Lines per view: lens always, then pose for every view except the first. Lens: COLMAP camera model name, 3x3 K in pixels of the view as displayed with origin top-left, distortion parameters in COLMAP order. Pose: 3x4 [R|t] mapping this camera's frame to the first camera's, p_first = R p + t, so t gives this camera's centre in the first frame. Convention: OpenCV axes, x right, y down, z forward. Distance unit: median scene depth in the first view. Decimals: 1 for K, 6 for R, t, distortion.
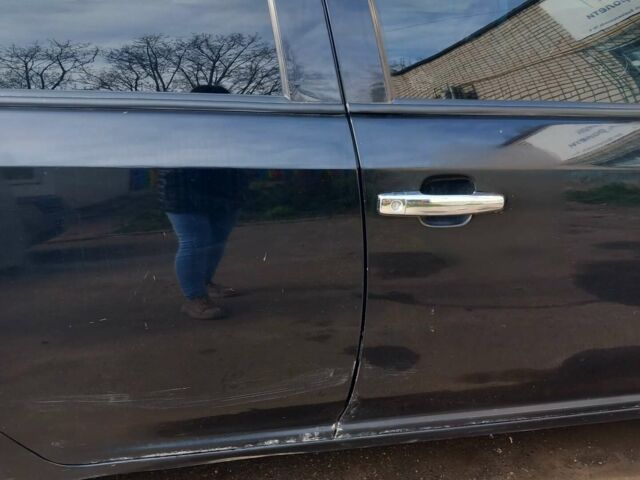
lens RADIAL K [[524.6, 0, 320.0], [0, 524.6, 240.0], [0, 0, 1]] dist [-0.002468, -0.001701]
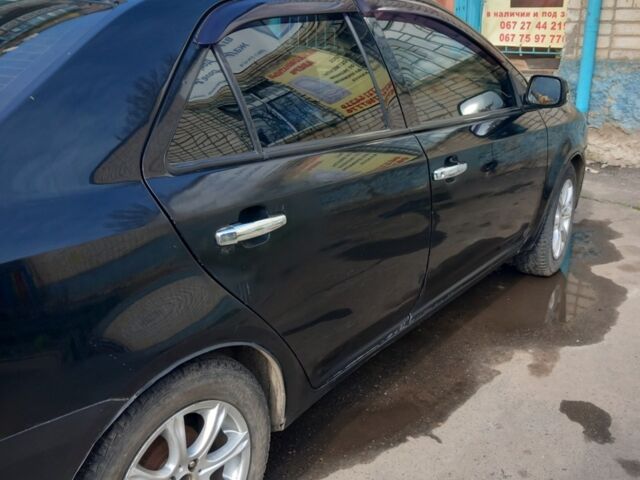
lens RADIAL K [[524.6, 0, 320.0], [0, 524.6, 240.0], [0, 0, 1]] dist [-0.002468, -0.001701]
pose [[0.755897, -0.245548, 0.606898, -1.151929], [0.312126, 0.950031, -0.004378, 0.030152], [-0.575497, 0.192738, 0.794767, -0.252402]]
